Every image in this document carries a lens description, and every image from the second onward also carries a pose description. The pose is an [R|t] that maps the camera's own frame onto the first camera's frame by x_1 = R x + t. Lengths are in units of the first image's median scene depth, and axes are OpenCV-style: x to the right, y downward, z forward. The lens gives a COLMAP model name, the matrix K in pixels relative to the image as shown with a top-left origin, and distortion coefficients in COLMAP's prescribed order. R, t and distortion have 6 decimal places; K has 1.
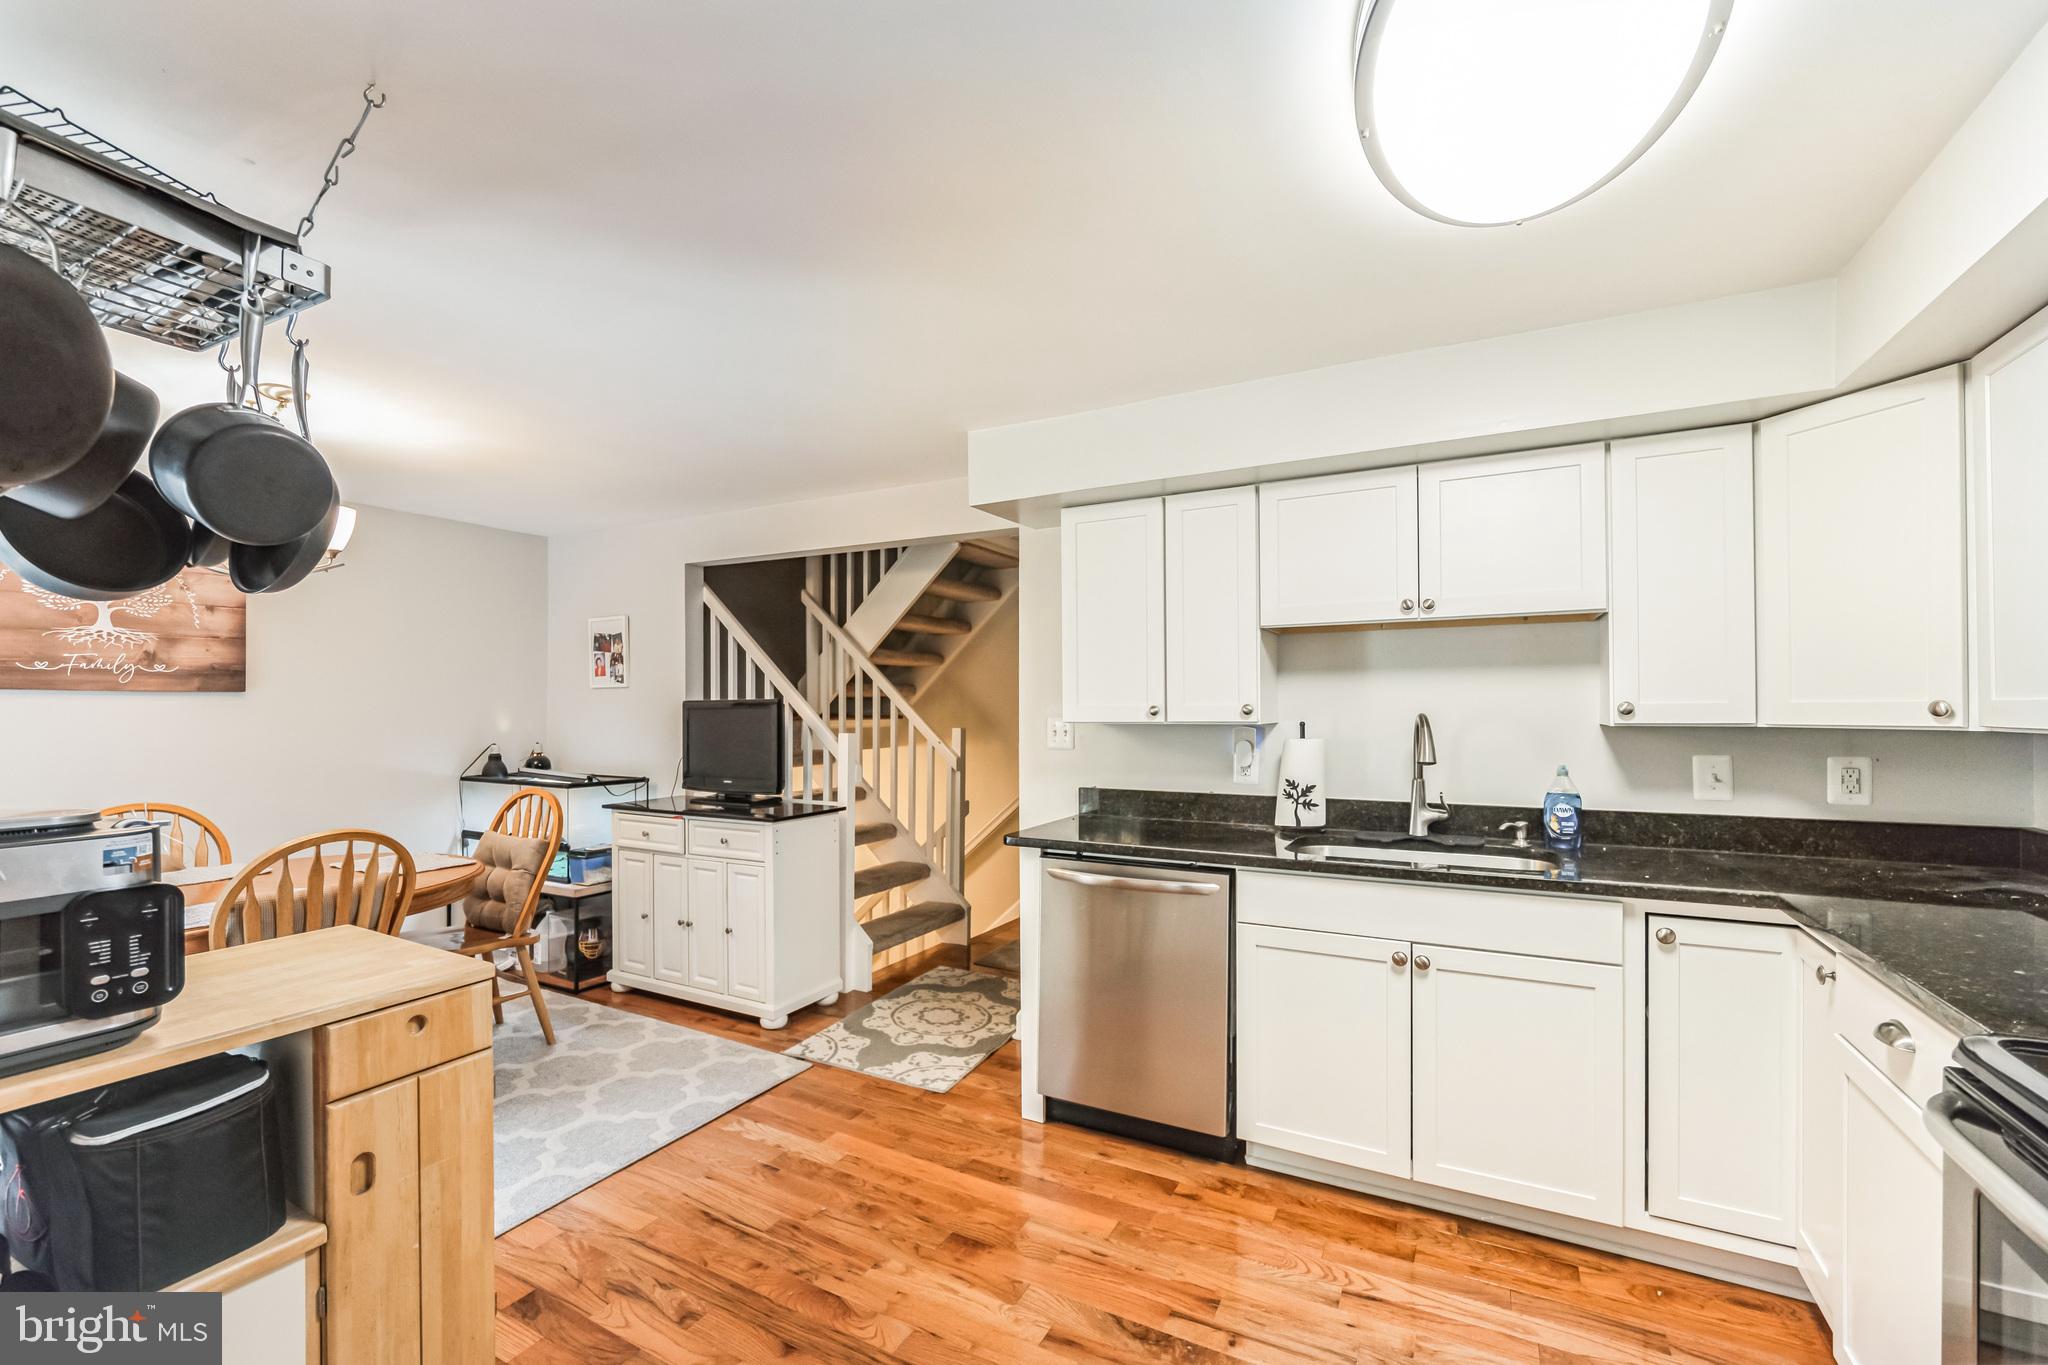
lens RADIAL K [[854.1, 0, 1017.2], [0, 854.1, 703.6], [0, 0, 1]] dist [0.000706, -0.000059]
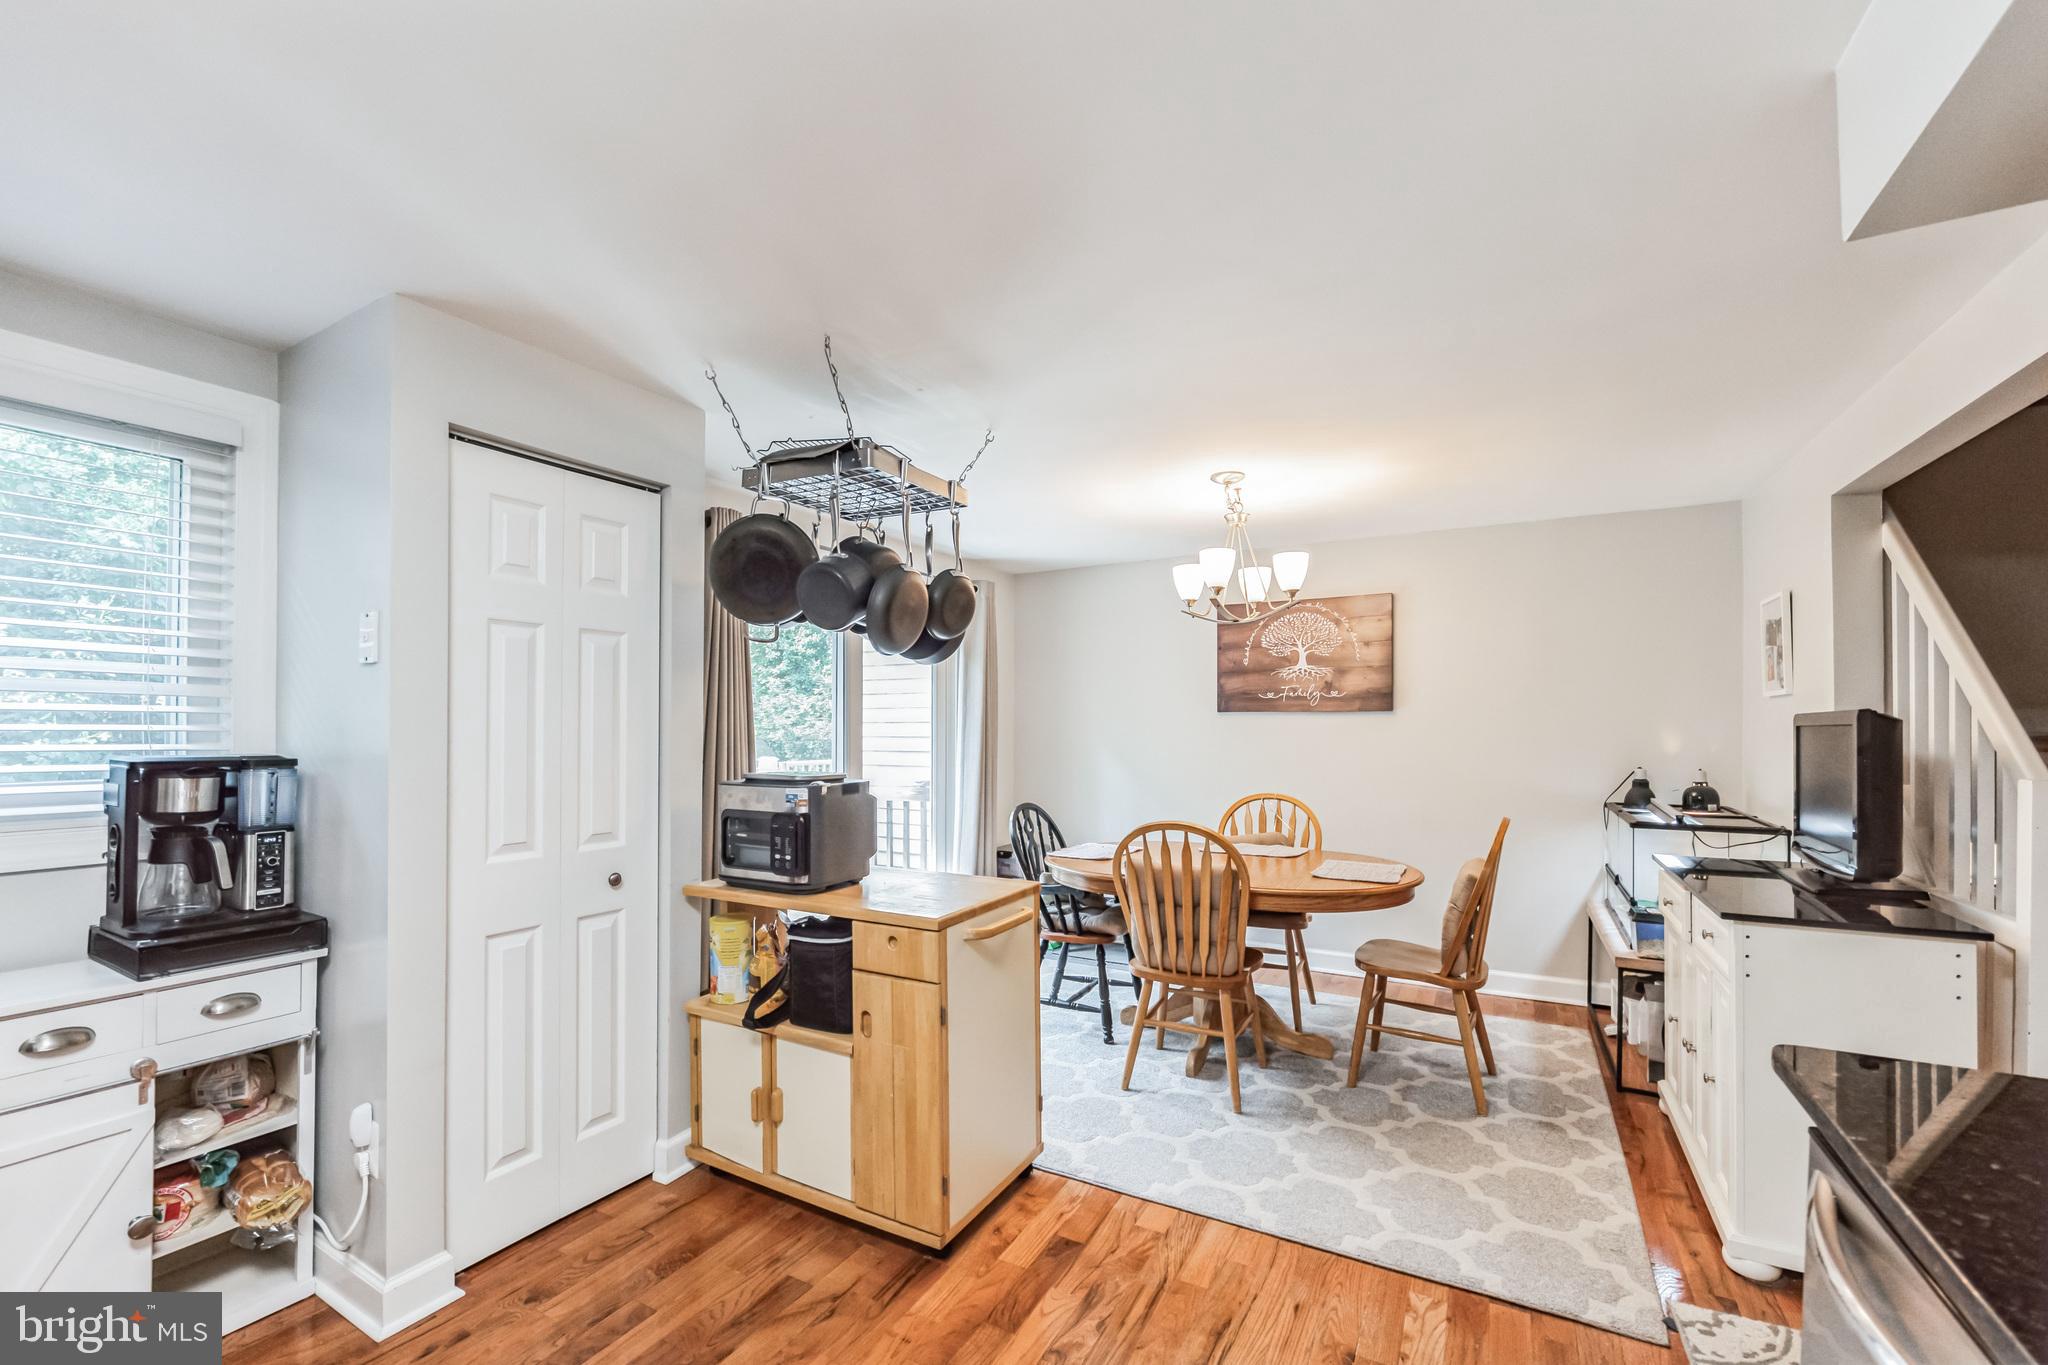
lens RADIAL K [[872.0, 0, 1022.9], [0, 872.0, 714.1], [0, 0, 1]] dist [0.001823, 0.000003]
pose [[-0.009368, -0.011103, -0.999894, 0.352019], [0.002858, 0.999934, -0.011131, 0.003264], [0.999952, -0.002962, -0.009336, 0.562794]]
